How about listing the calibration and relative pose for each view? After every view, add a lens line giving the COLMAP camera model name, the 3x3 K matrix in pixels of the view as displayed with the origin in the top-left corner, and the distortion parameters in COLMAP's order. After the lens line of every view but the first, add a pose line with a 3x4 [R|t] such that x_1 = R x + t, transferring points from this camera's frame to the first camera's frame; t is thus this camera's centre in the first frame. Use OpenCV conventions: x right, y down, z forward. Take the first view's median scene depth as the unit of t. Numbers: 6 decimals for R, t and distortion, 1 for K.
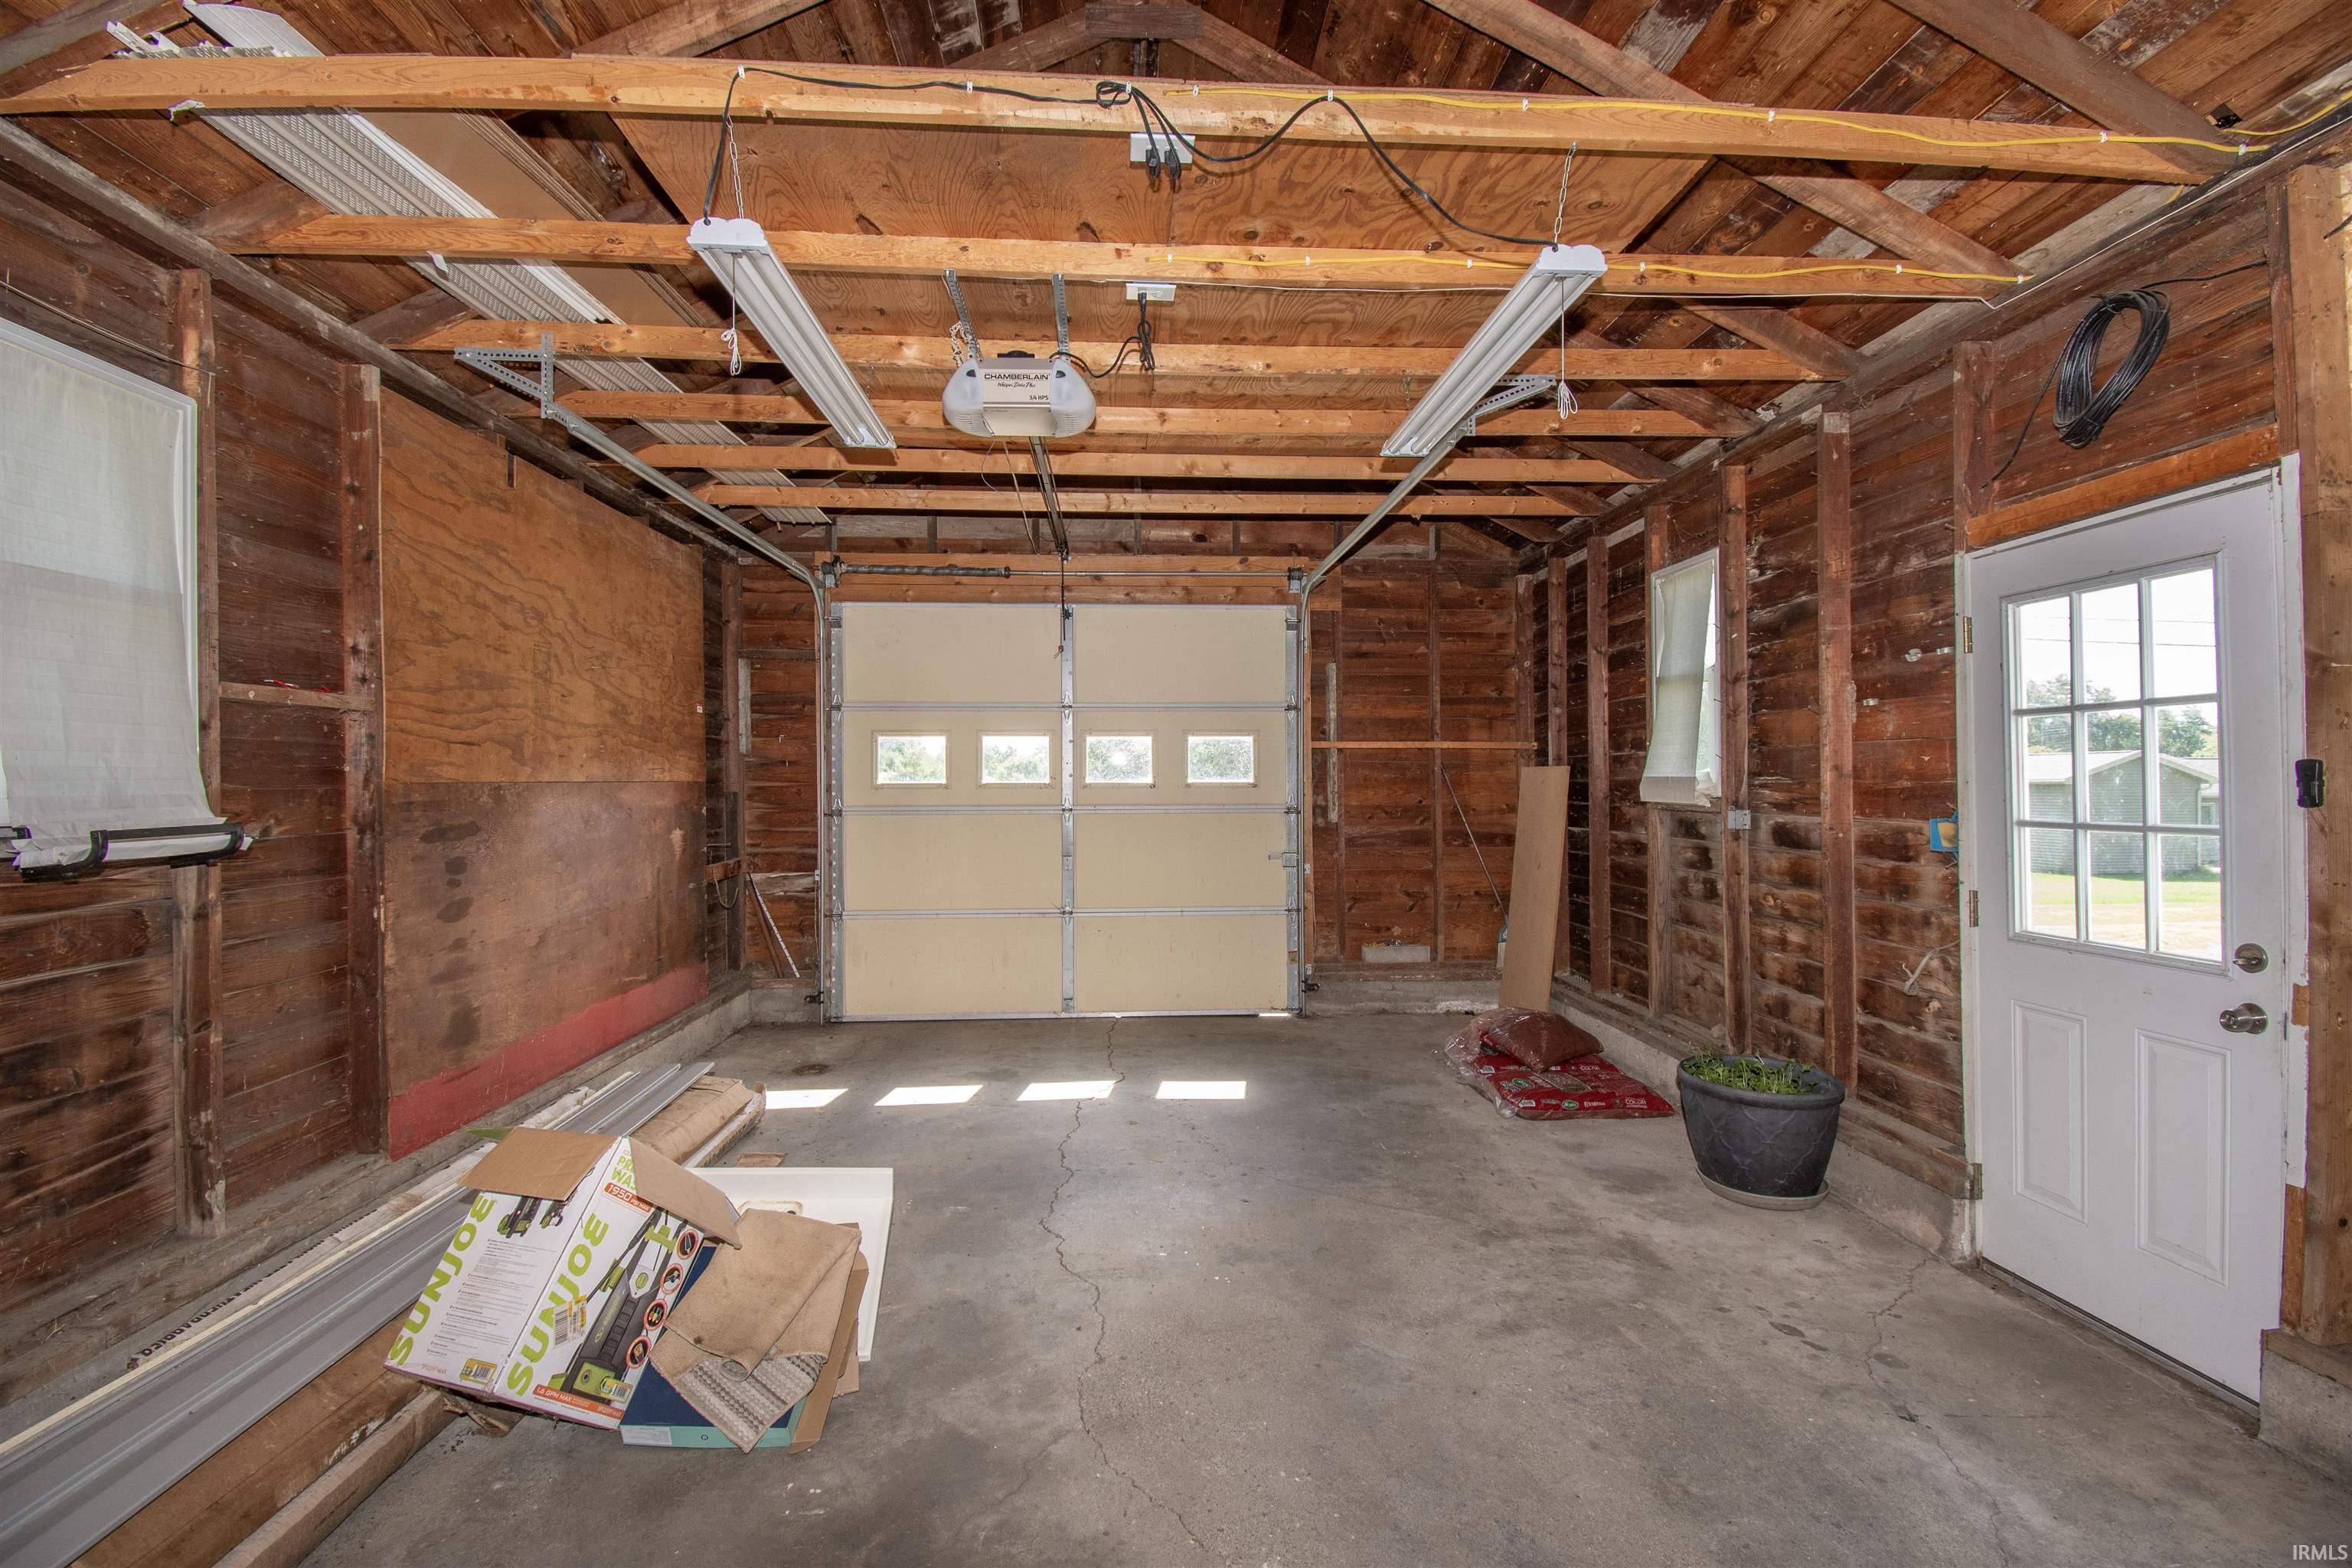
lens RADIAL K [[1040.0, 0, 1176.3], [0, 1040.0, 777.7], [0, 0, 1]] dist [0.002045, -0.001063]
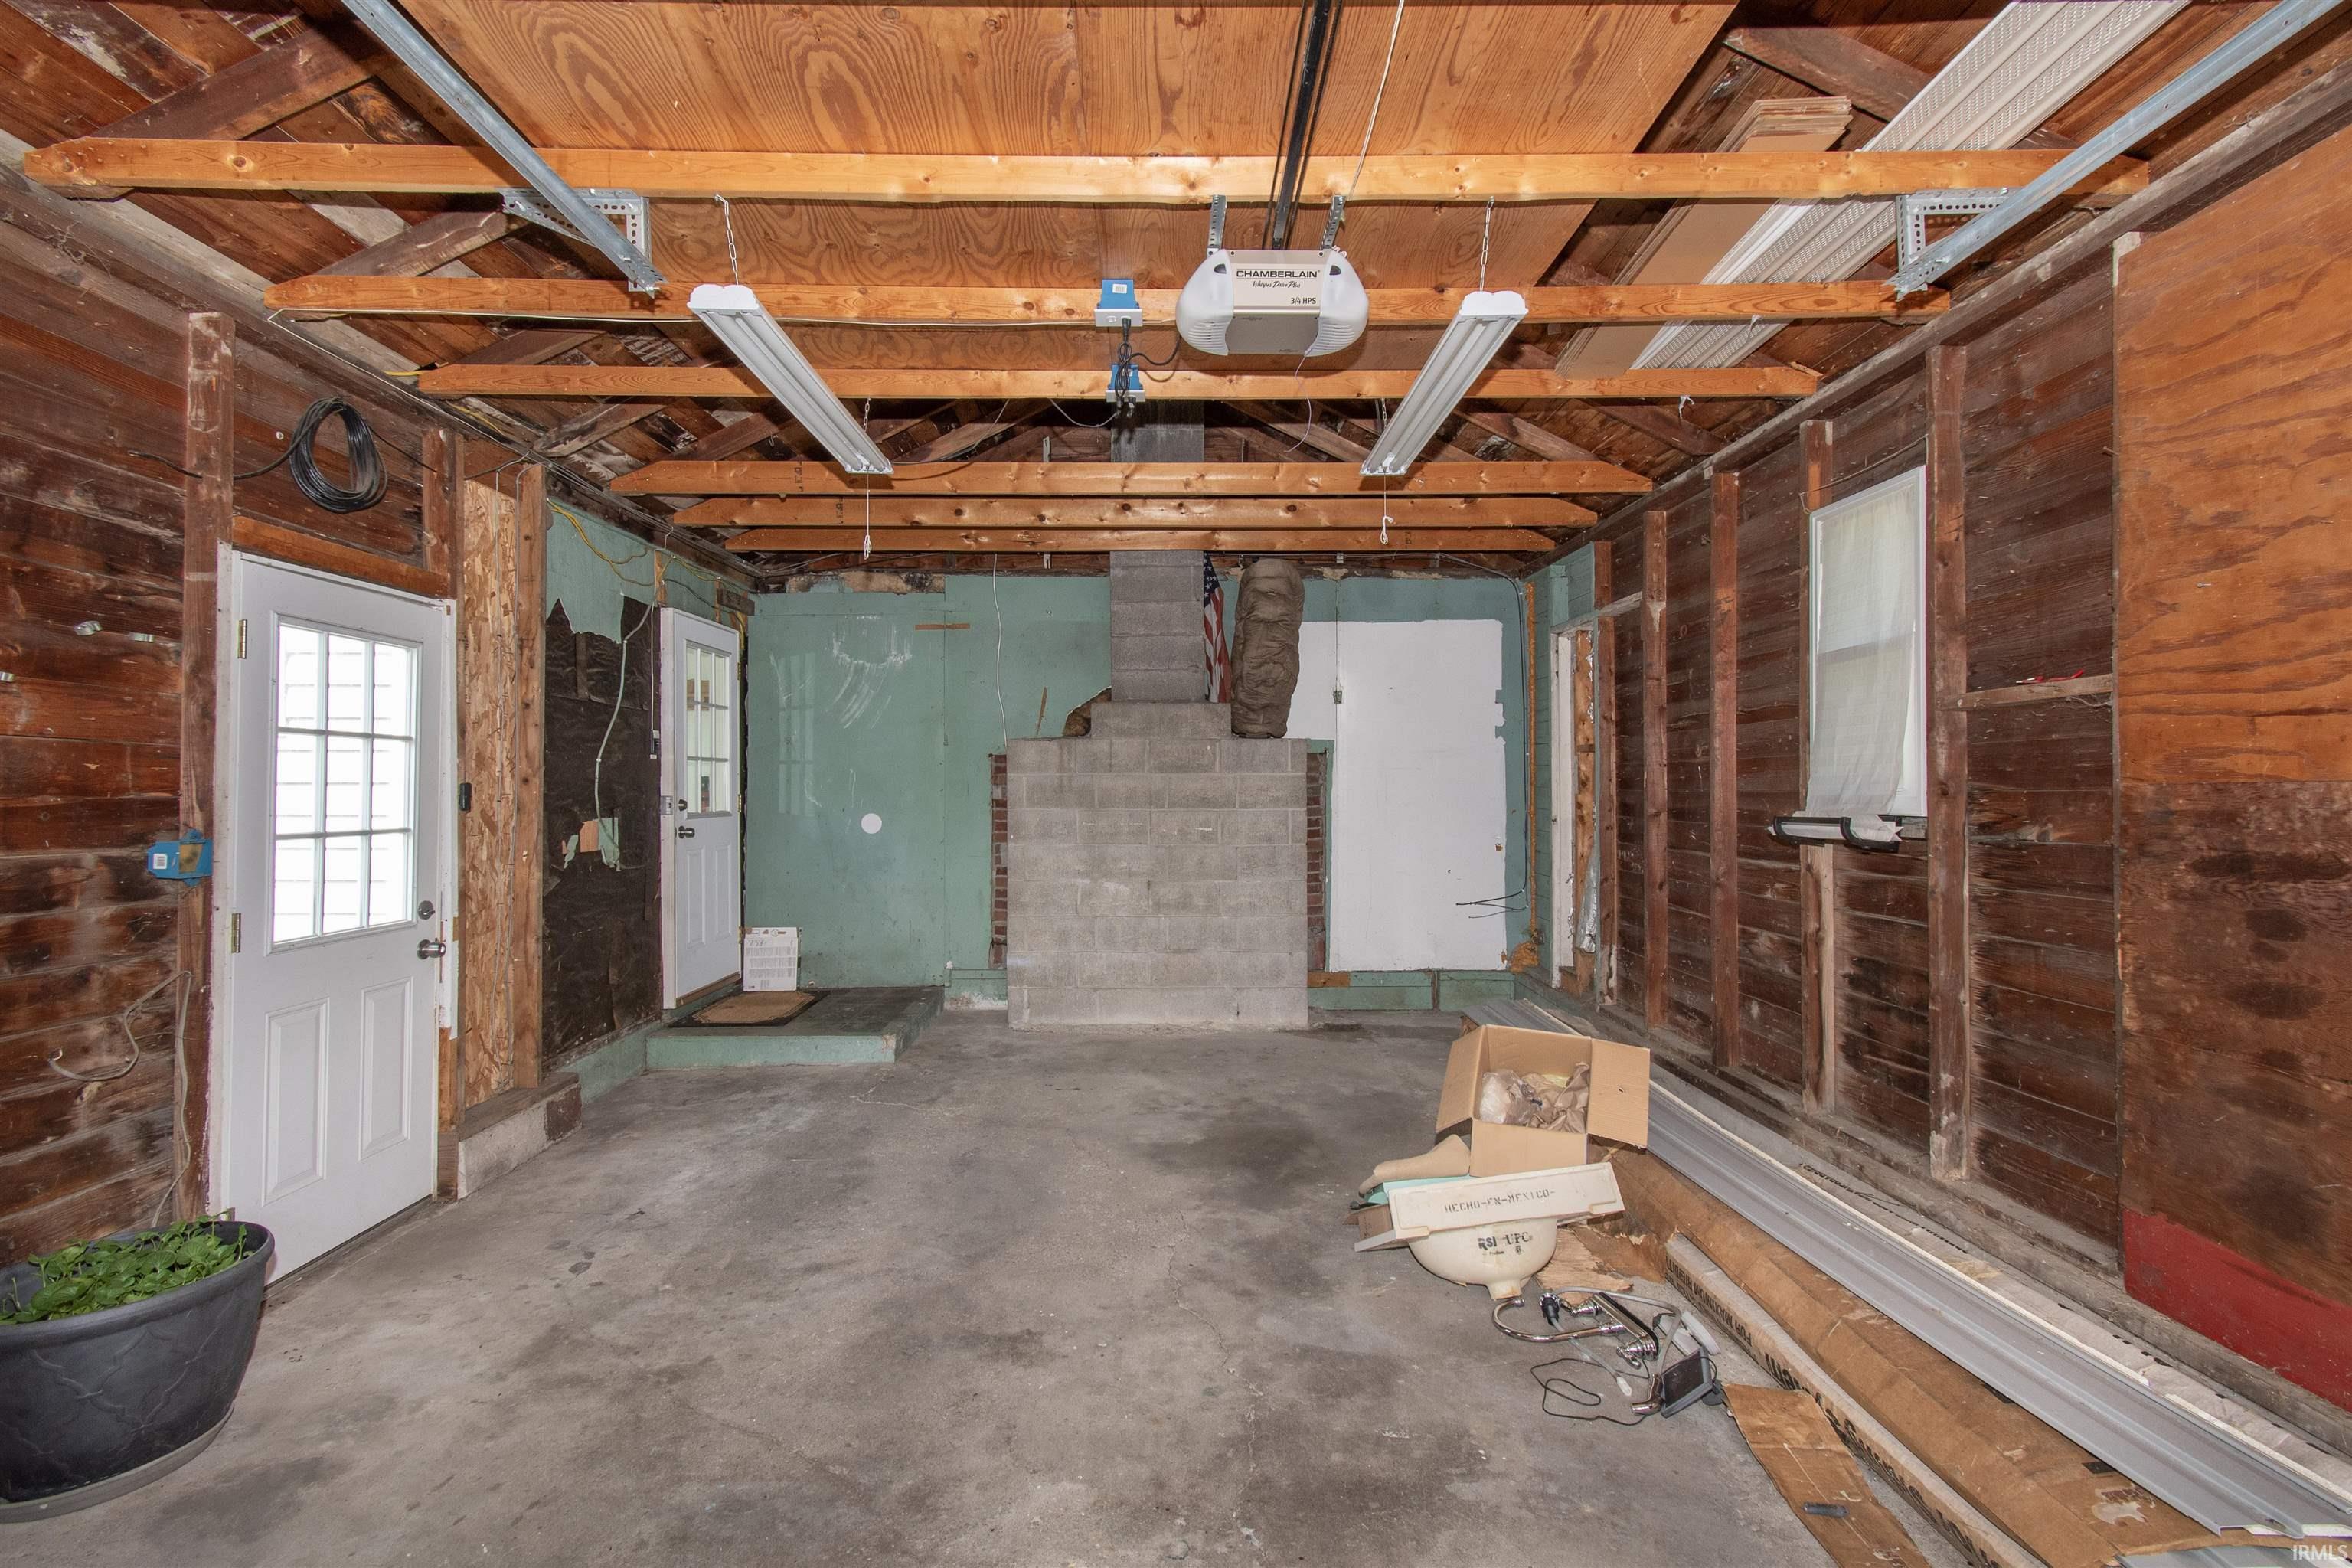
lens RADIAL K [[1040.0, 0, 1179.4], [0, 1040.0, 783.2], [0, 0, 1]] dist [0.002045, -0.001063]
pose [[-0.998803, 0.007612, 0.048321, -0.122887], [0.006896, 0.999864, -0.014955, 0.011841], [-0.048429, -0.014604, -0.998720, 1.891216]]
